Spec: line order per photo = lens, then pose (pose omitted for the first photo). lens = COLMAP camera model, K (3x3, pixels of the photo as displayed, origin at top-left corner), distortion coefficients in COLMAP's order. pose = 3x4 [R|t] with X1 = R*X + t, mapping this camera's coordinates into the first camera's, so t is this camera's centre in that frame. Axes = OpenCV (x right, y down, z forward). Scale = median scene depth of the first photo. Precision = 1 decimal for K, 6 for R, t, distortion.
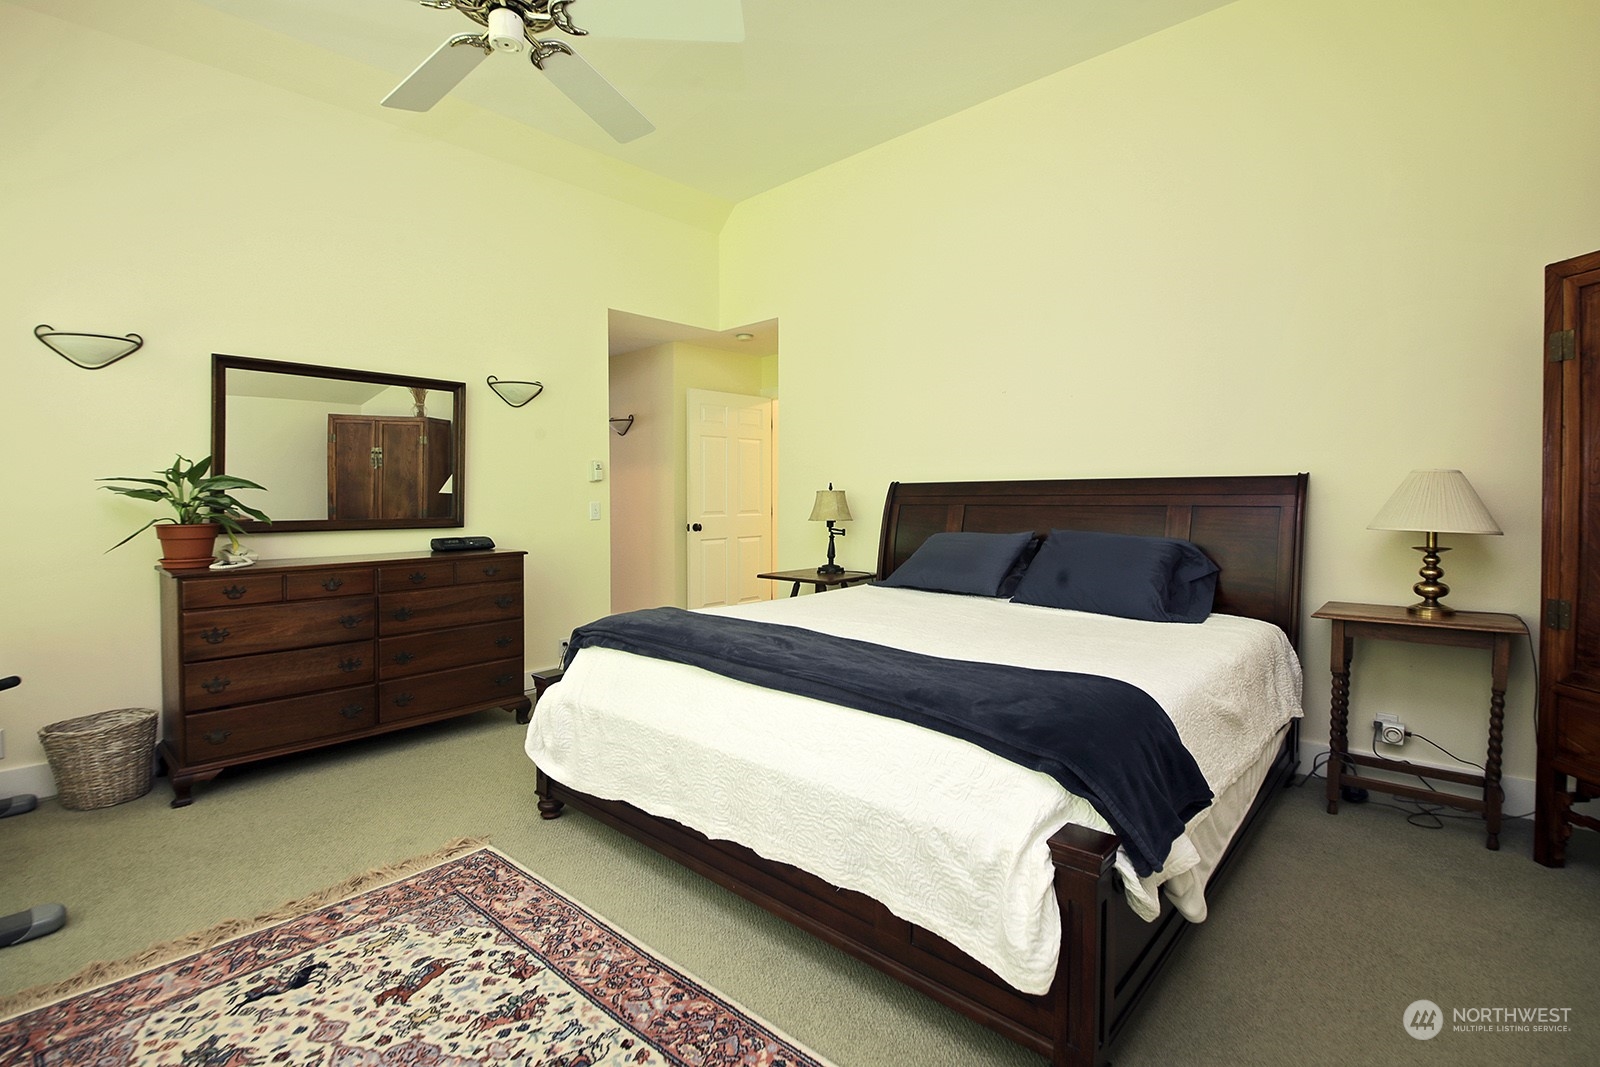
lens RADIAL K [[767.6, 0, 800.0], [0, 767.6, 533.5], [0, 0, 1]] dist [0.075501, -0.000368]
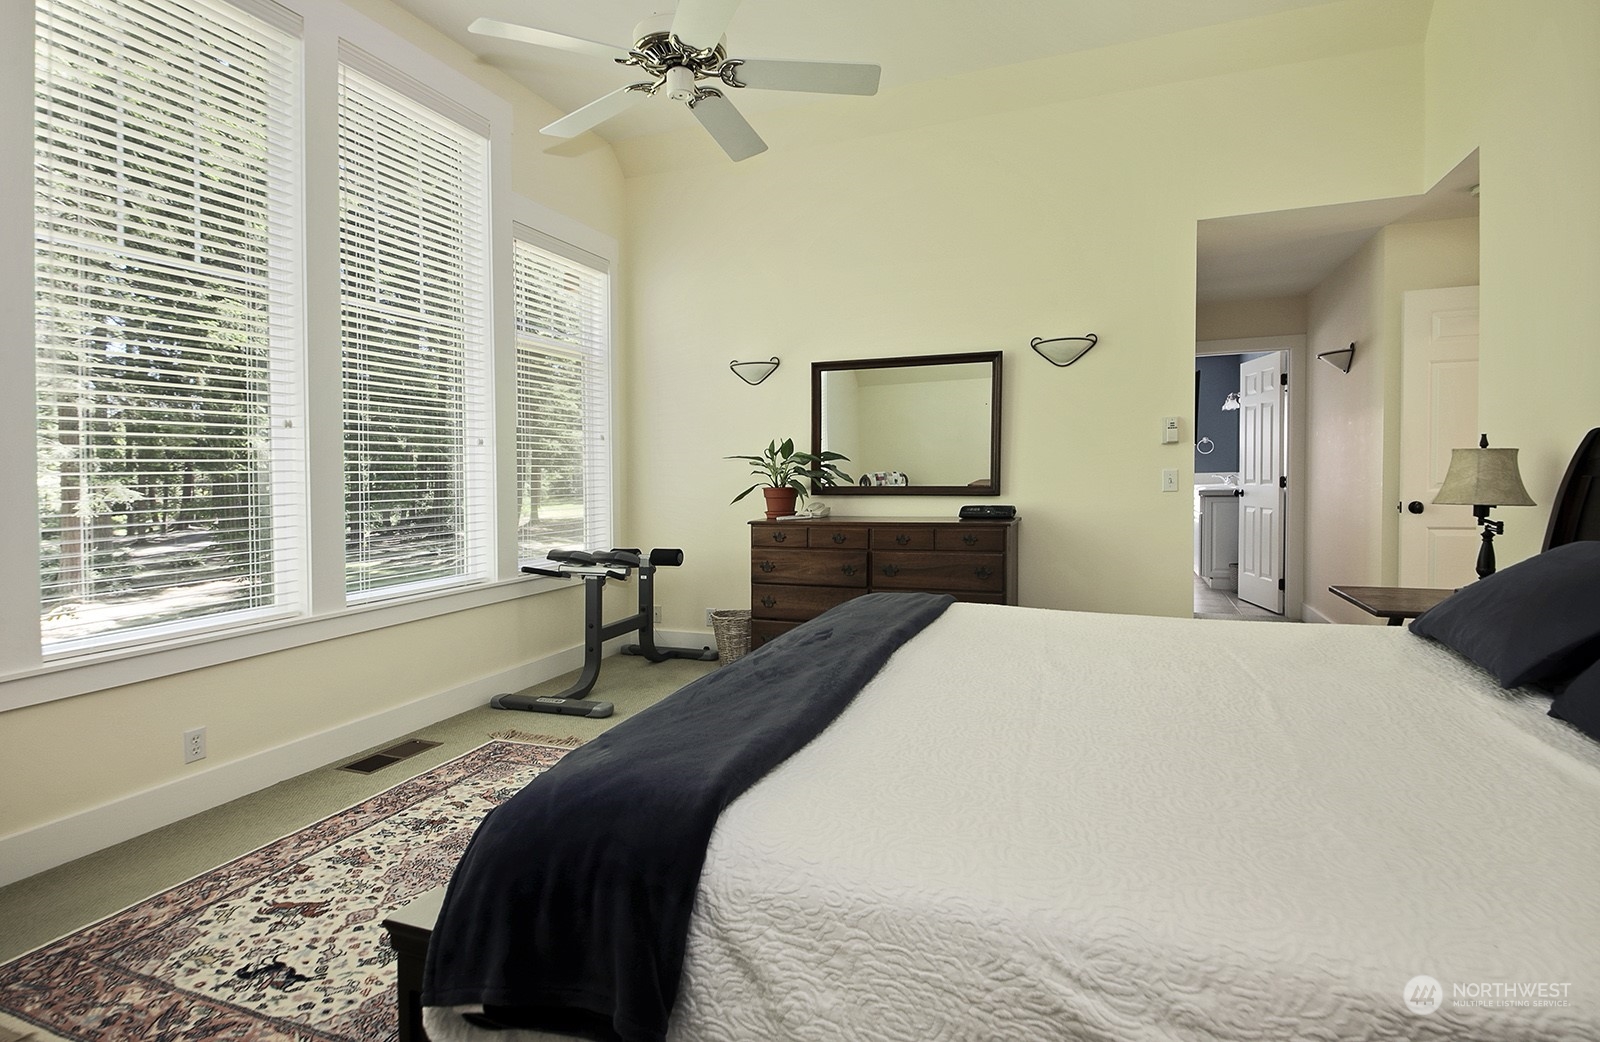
lens RADIAL K [[788.9, 0, 801.8], [0, 788.9, 487.9], [0, 0, 1]] dist [-0.002640, -0.000402]
pose [[0.367387, 0.023354, -0.929775, 0.551615], [-0.034983, 0.999324, 0.011278, -0.026467], [0.929410, 0.028382, 0.367956, 0.524240]]
